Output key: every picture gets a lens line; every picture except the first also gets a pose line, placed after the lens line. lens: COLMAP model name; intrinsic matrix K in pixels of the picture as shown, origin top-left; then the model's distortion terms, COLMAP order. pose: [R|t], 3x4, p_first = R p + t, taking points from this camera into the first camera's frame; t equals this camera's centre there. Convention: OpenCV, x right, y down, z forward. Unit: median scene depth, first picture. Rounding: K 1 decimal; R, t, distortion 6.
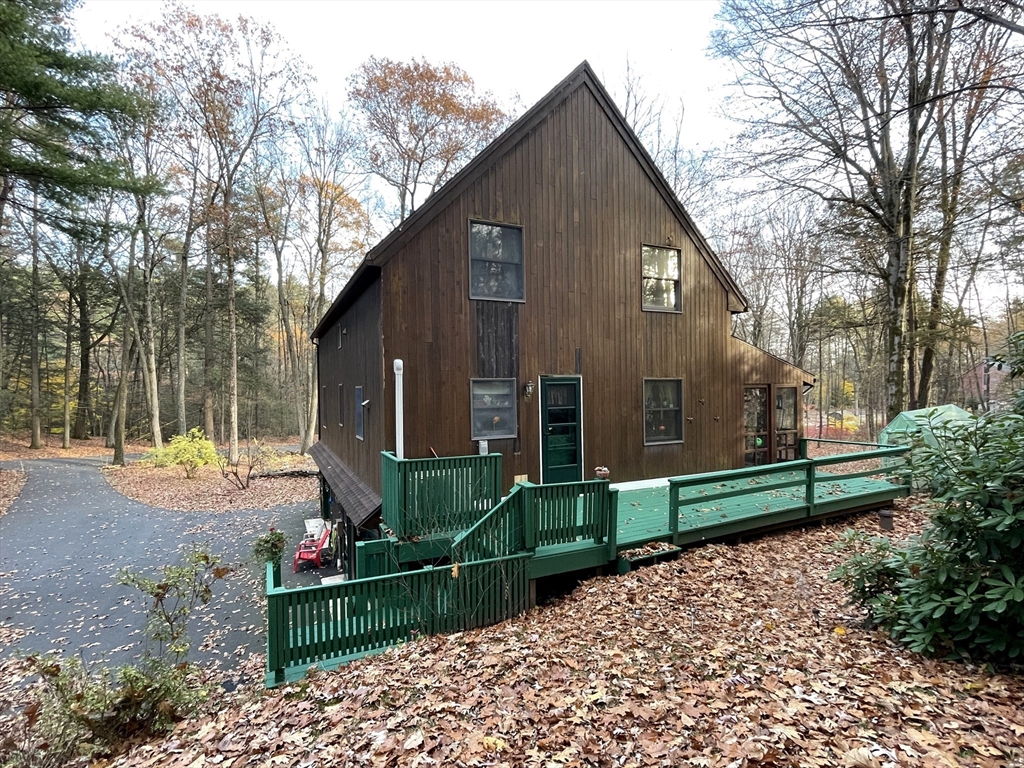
lens RADIAL K [[493.4, 0, 512.3], [0, 493.4, 390.6], [0, 0, 1]] dist [0.001217, 0.000029]
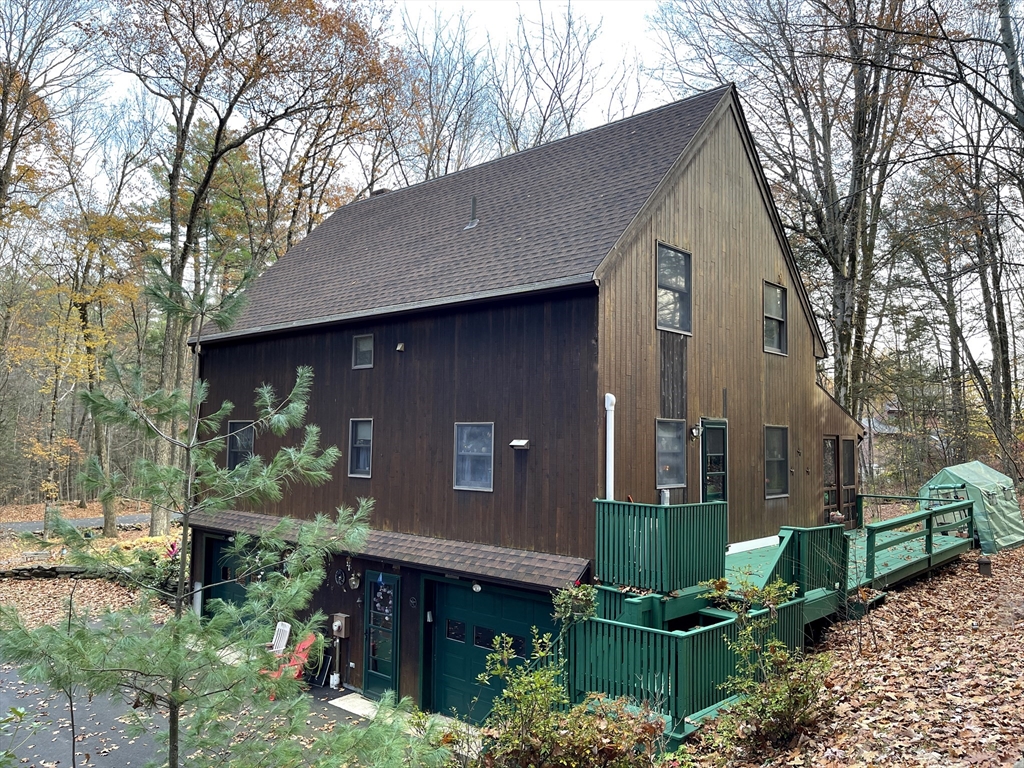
lens RADIAL K [[768.0, 0, 519.7], [0, 768.0, 381.1], [0, 0, 1]] dist [0.061687, -0.086433]
pose [[0.926515, 0.054059, 0.372355, -0.692166], [-0.023835, 0.996070, -0.085301, 0.027279], [-0.375503, 0.070158, 0.924162, -0.158538]]
